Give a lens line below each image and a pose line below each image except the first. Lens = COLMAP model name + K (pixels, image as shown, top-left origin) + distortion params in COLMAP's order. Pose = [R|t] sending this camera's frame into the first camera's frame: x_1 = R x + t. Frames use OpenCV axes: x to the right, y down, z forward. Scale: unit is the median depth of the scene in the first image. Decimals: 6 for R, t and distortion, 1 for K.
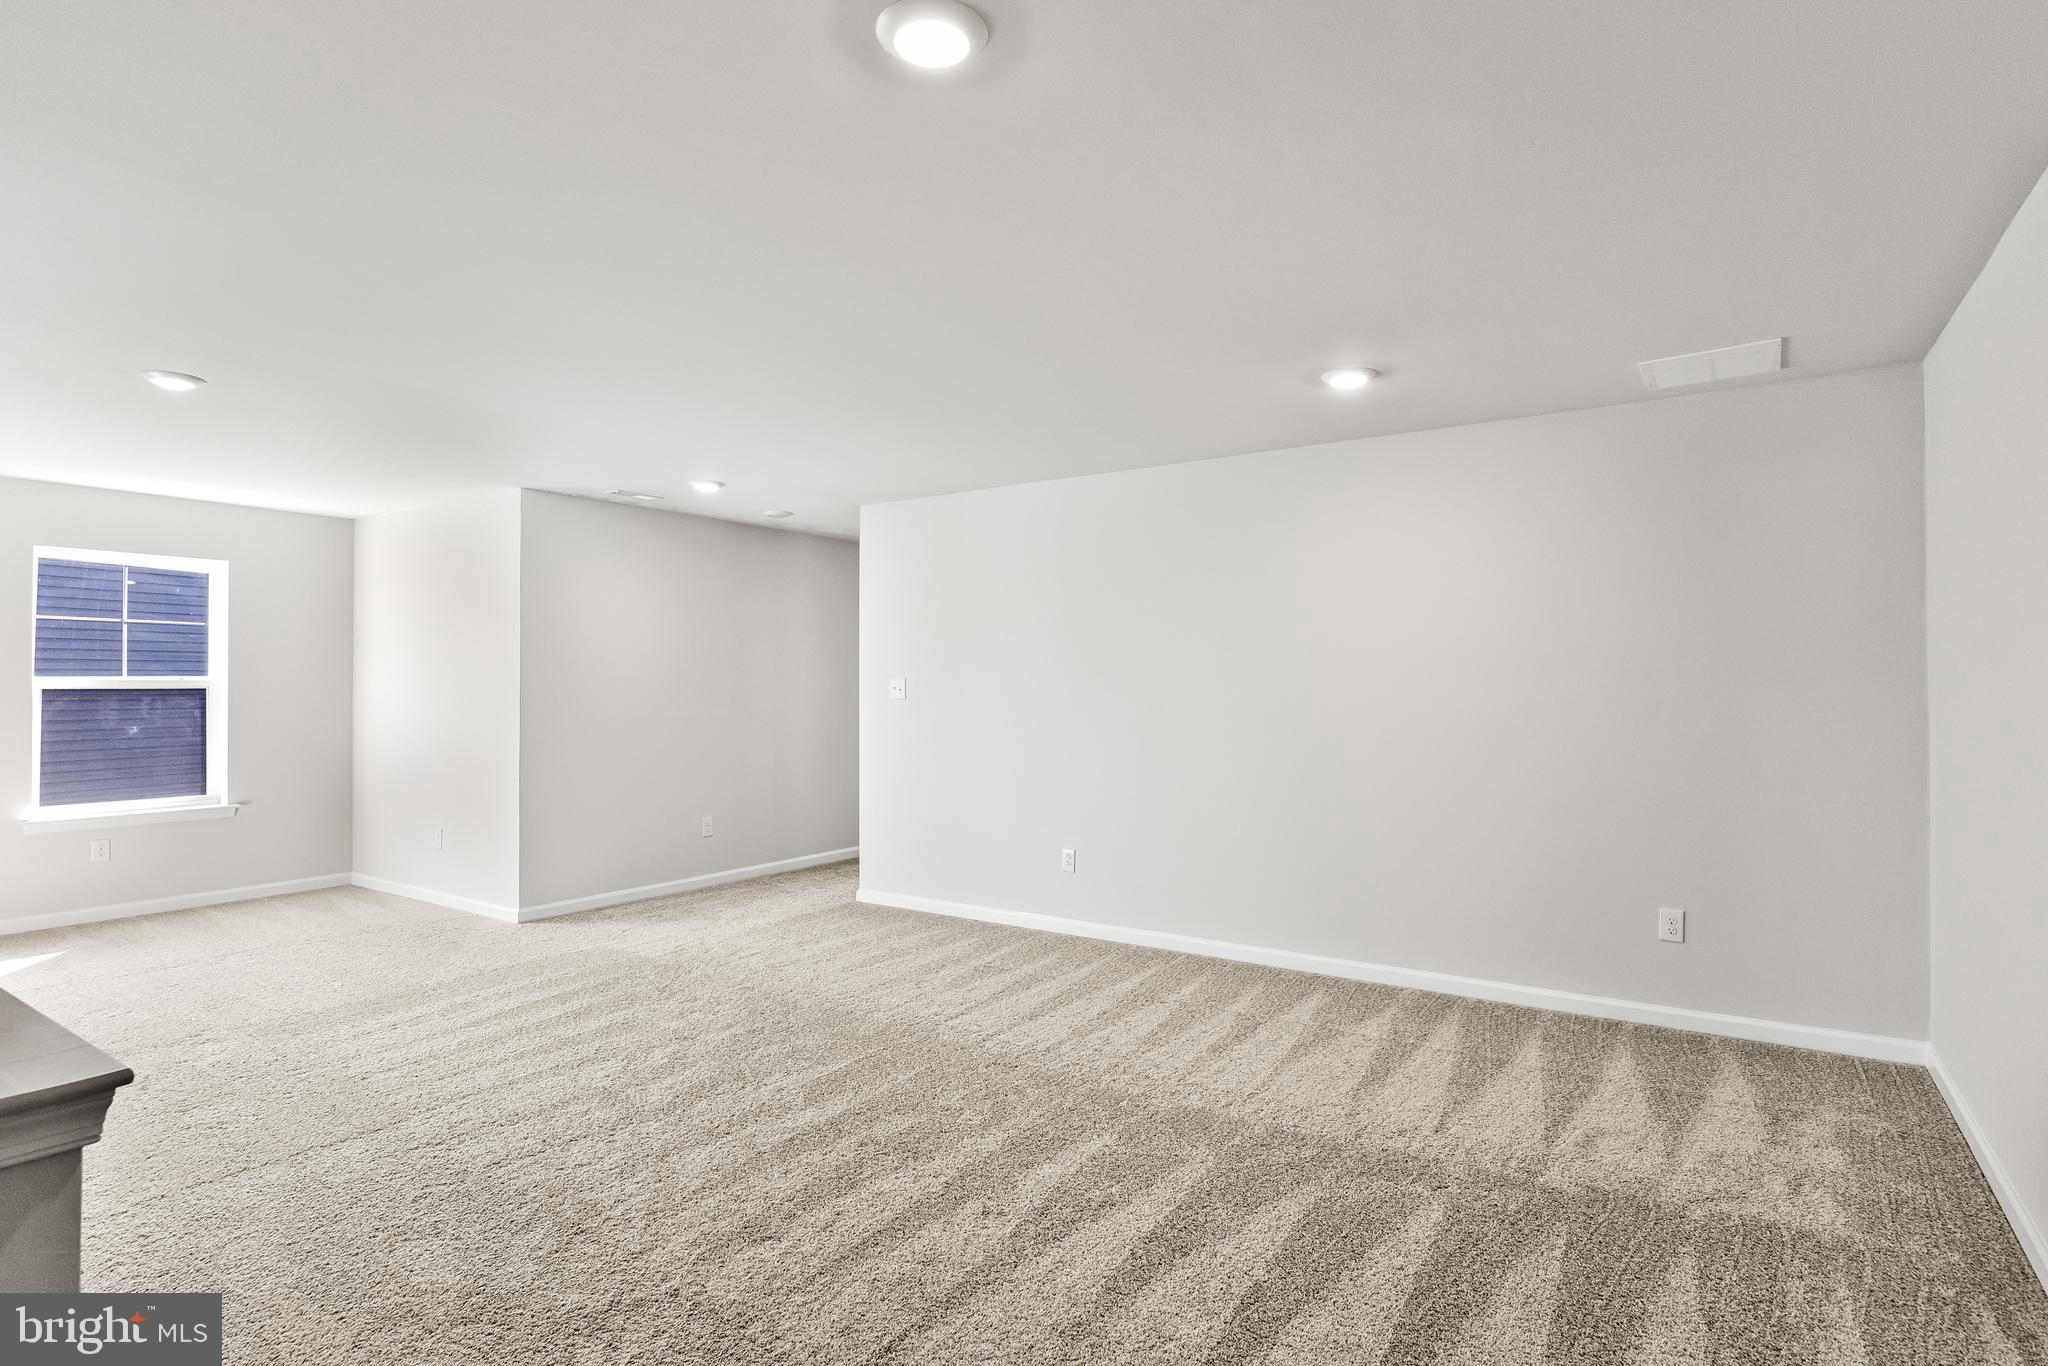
lens RADIAL K [[1021.8, 0, 1024.0], [0, 1021.8, 683.0], [0, 0, 1]] dist [-0.001767, -0.000087]
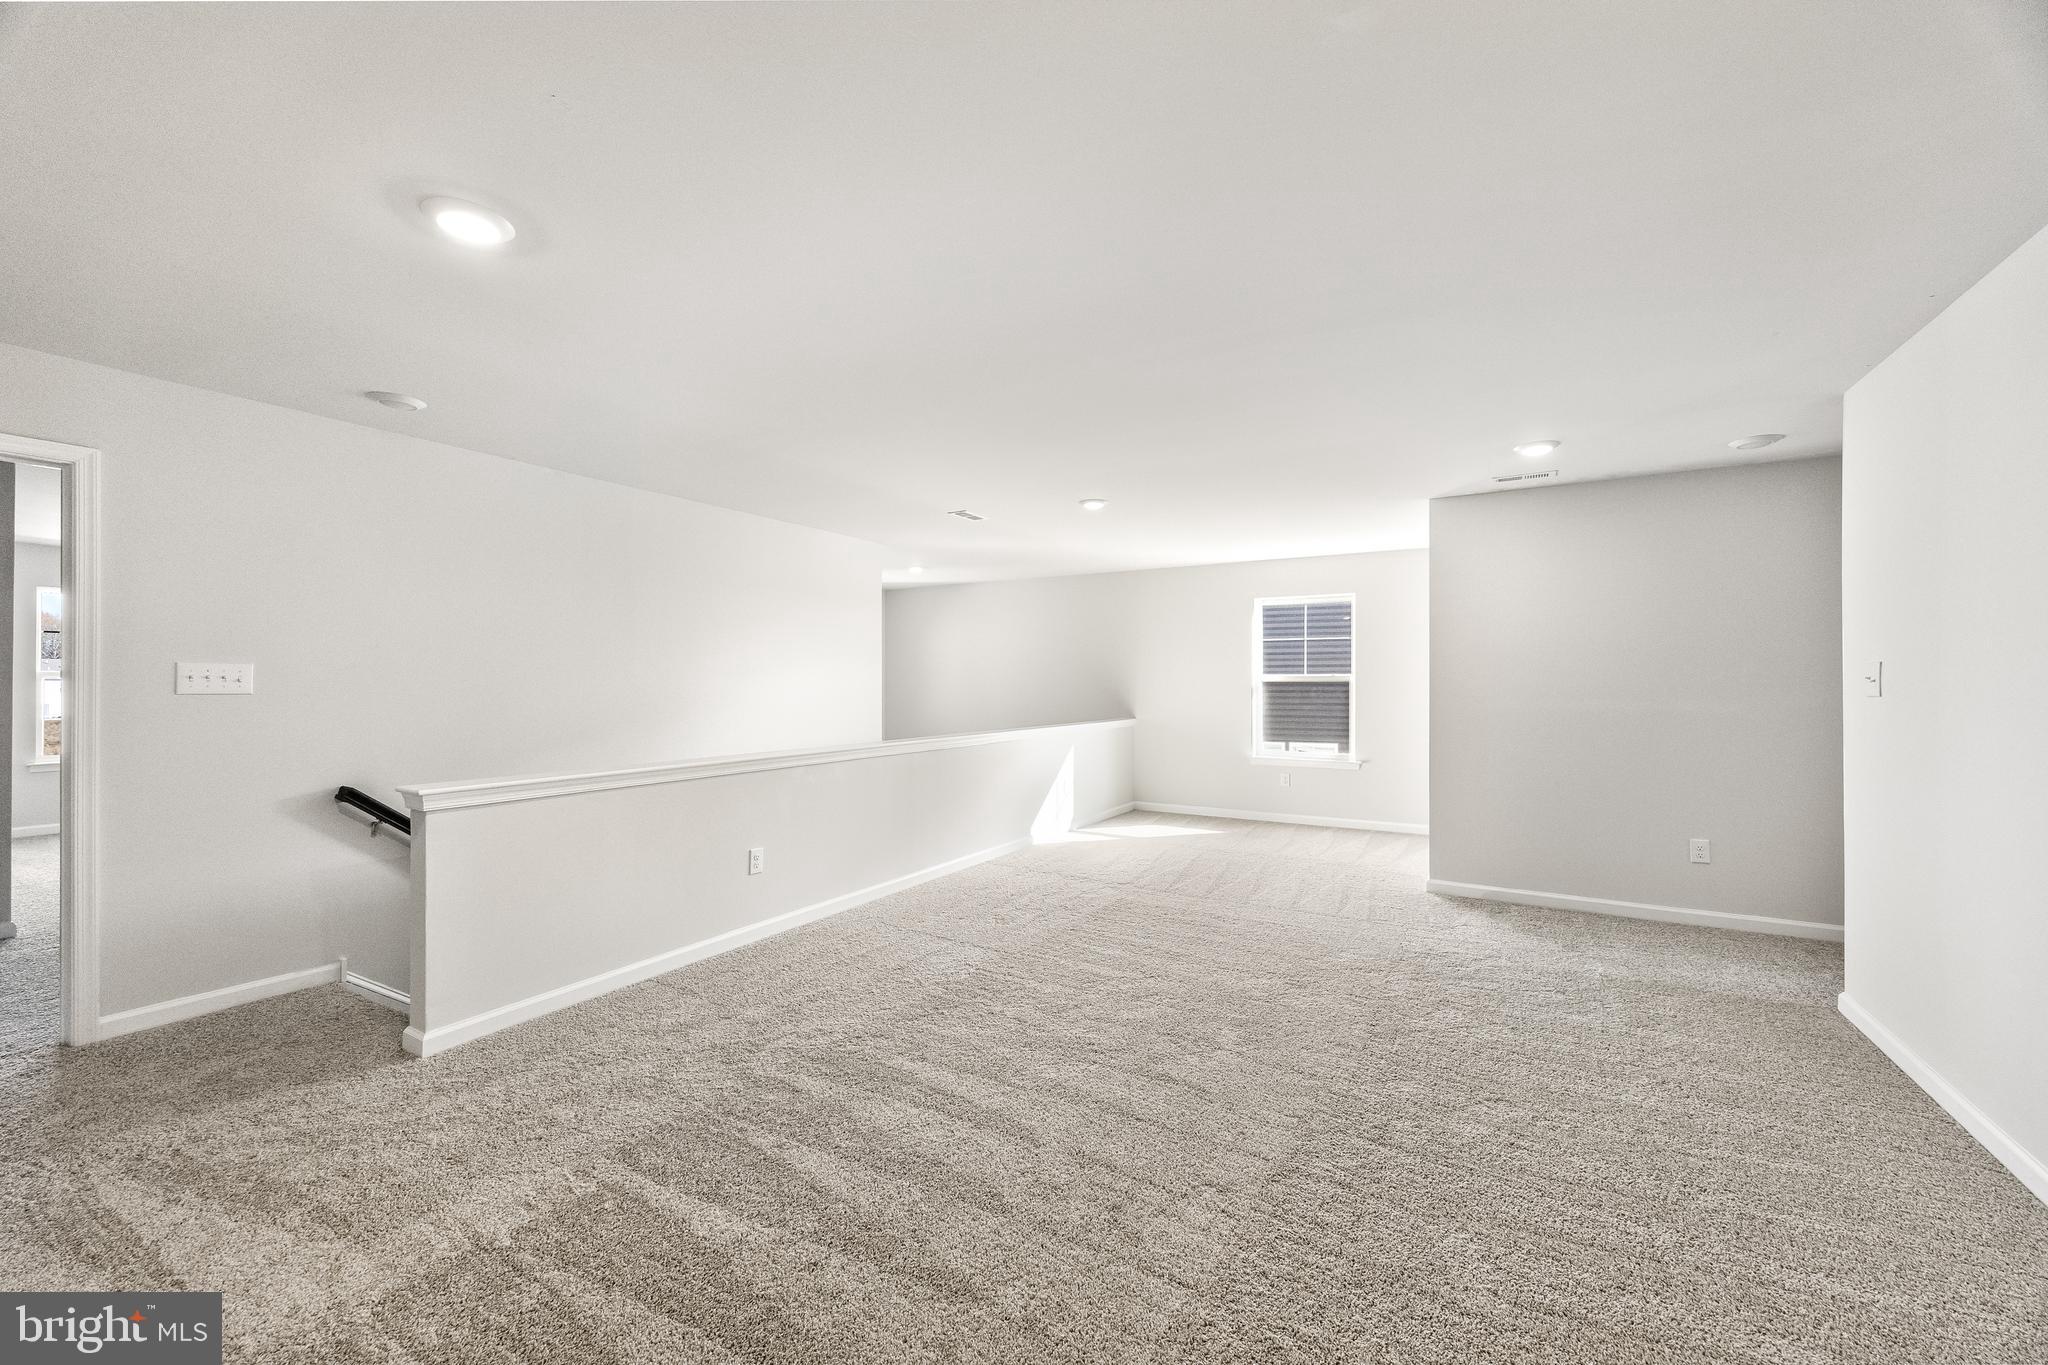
lens RADIAL K [[799.6, 0, 1024.0], [0, 799.6, 682.5], [0, 0, 1]] dist [0.000197, 0.000059]
pose [[0.065291, -0.000349, -0.997866, 0.326581], [0.005840, 0.999983, 0.000032, 0.003868], [0.997849, -0.005830, 0.065292, 0.483352]]
